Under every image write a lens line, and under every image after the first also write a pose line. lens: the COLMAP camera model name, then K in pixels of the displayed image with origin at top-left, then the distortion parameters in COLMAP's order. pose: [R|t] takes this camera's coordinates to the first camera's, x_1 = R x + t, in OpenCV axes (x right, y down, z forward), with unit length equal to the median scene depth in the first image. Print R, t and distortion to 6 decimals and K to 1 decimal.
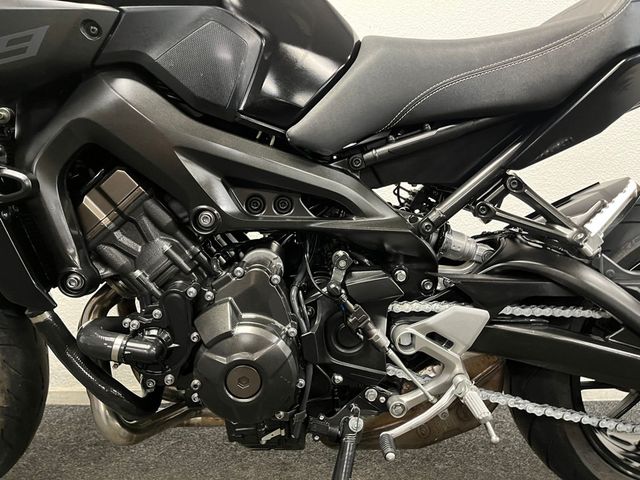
lens RADIAL K [[492.9, 0, 320.0], [0, 492.9, 240.0], [0, 0, 1]] dist [0.082336, -0.134683]
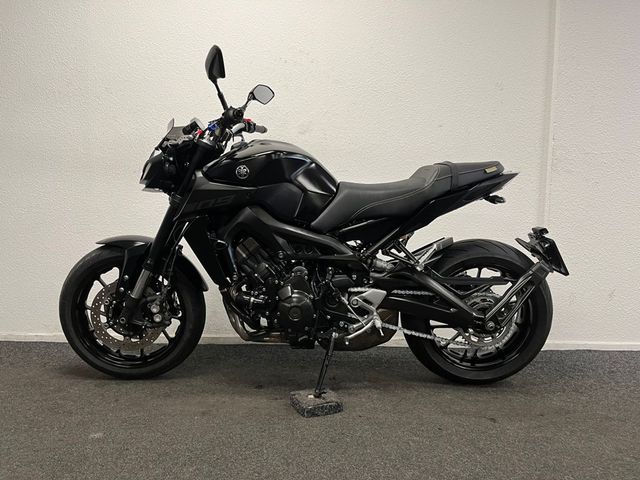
lens RADIAL K [[492.9, 0, 320.0], [0, 492.9, 240.0], [0, 0, 1]] dist [0.082336, -0.134683]
pose [[0.999885, 0.014946, -0.002704, -0.006838], [-0.014947, 0.999888, -0.000544, -0.120061], [0.002696, 0.000585, 0.999996, -1.598225]]
